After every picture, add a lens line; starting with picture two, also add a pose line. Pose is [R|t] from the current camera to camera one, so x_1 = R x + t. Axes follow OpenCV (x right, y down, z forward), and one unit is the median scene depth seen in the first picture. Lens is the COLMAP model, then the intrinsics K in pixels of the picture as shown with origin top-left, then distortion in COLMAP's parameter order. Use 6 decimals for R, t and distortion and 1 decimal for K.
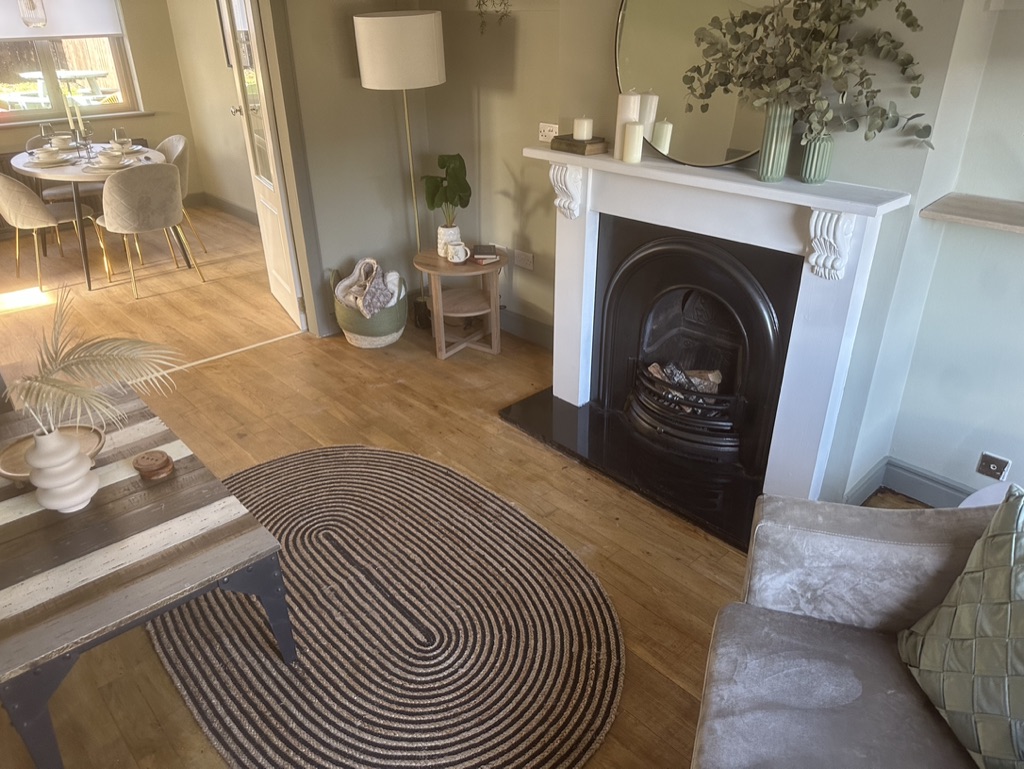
lens RADIAL K [[715.8, 0, 518.7], [0, 715.8, 374.5], [0, 0, 1]] dist [0.089539, -0.133223]
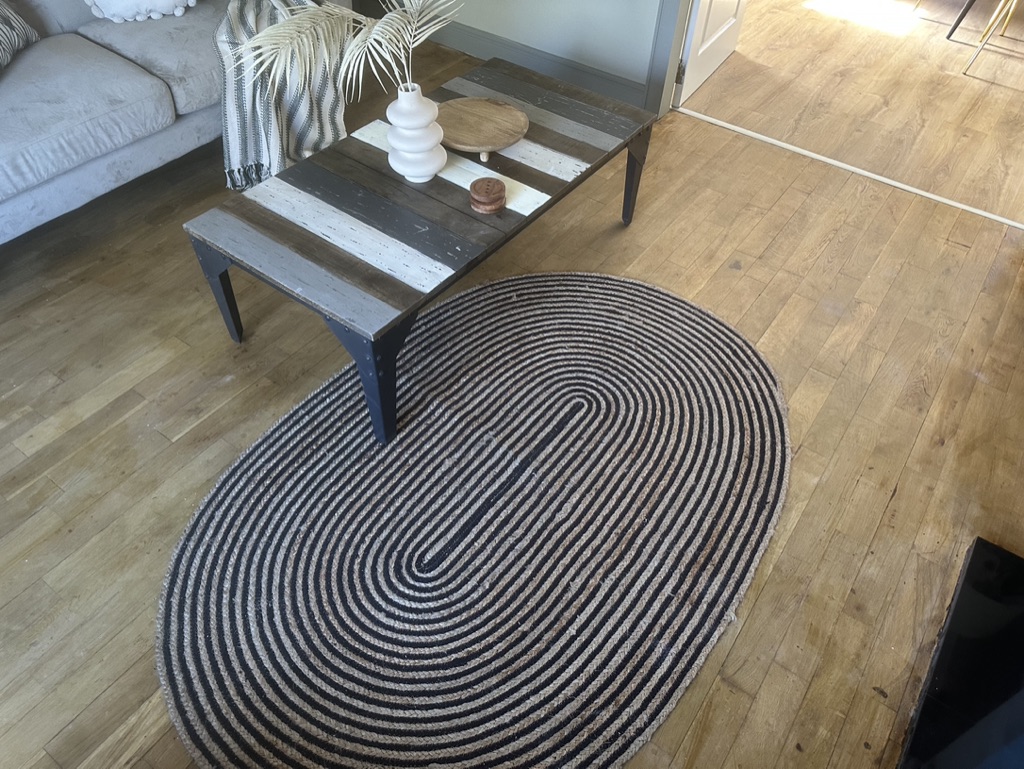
lens RADIAL K [[728.8, 0, 512.0], [0, 728.8, 384.5], [0, 0, 1]] dist [0.035454, -0.038173]
pose [[0.193617, 0.729174, -0.656367, 0.232521], [-0.471526, 0.655851, 0.589510, -0.233773], [0.860335, 0.195355, 0.470809, 0.574640]]
